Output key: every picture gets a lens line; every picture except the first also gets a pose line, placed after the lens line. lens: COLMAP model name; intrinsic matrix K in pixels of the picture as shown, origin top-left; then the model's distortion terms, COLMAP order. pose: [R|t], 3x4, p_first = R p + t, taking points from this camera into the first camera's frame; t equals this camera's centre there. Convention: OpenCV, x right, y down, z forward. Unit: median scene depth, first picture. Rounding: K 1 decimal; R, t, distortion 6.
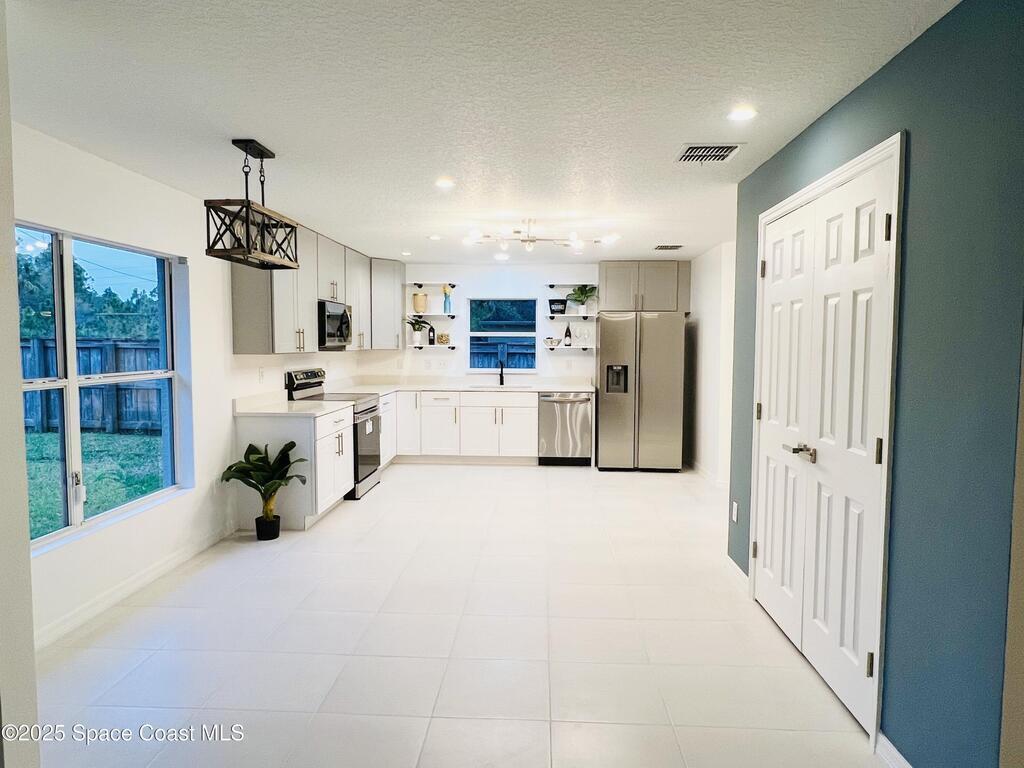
lens RADIAL K [[632.3, 0, 505.5], [0, 632.3, 382.7], [0, 0, 1]] dist [0.004988, -0.000113]
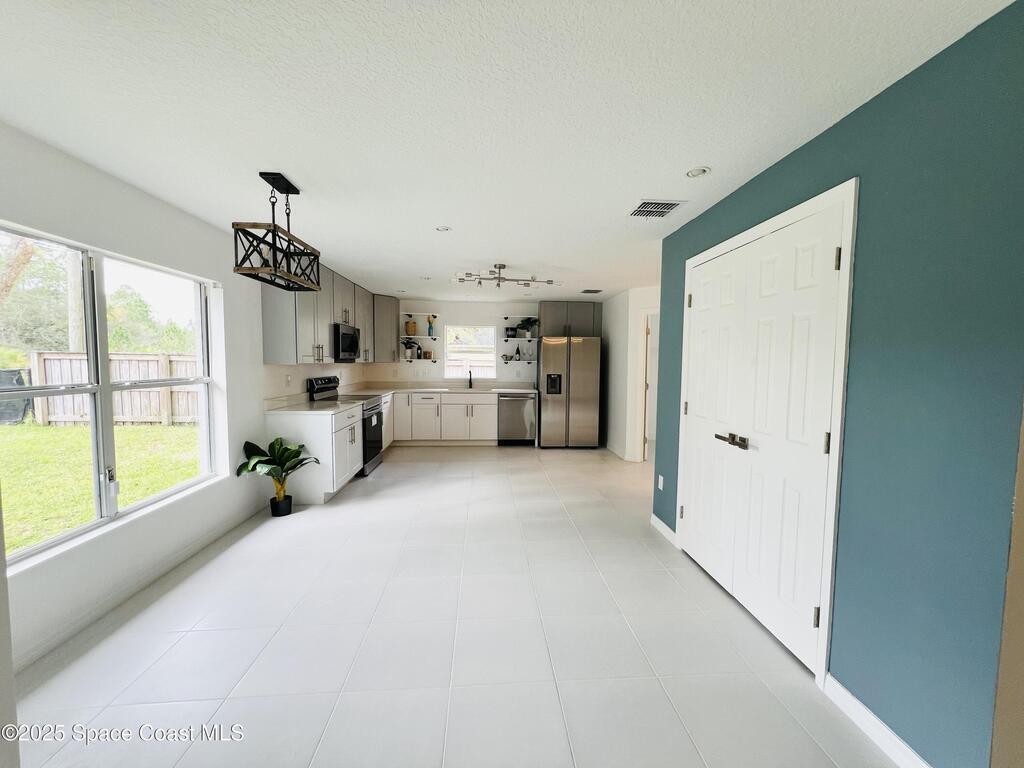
lens RADIAL K [[410.9, 0, 513.4], [0, 410.9, 387.6], [0, 0, 1]] dist [-0.003187, 0.000043]
pose [[0.990895, -0.001993, 0.134626, -0.038035], [0.001641, 0.999995, 0.002725, -0.000440], [-0.134630, -0.002479, 0.990893, 0.098525]]
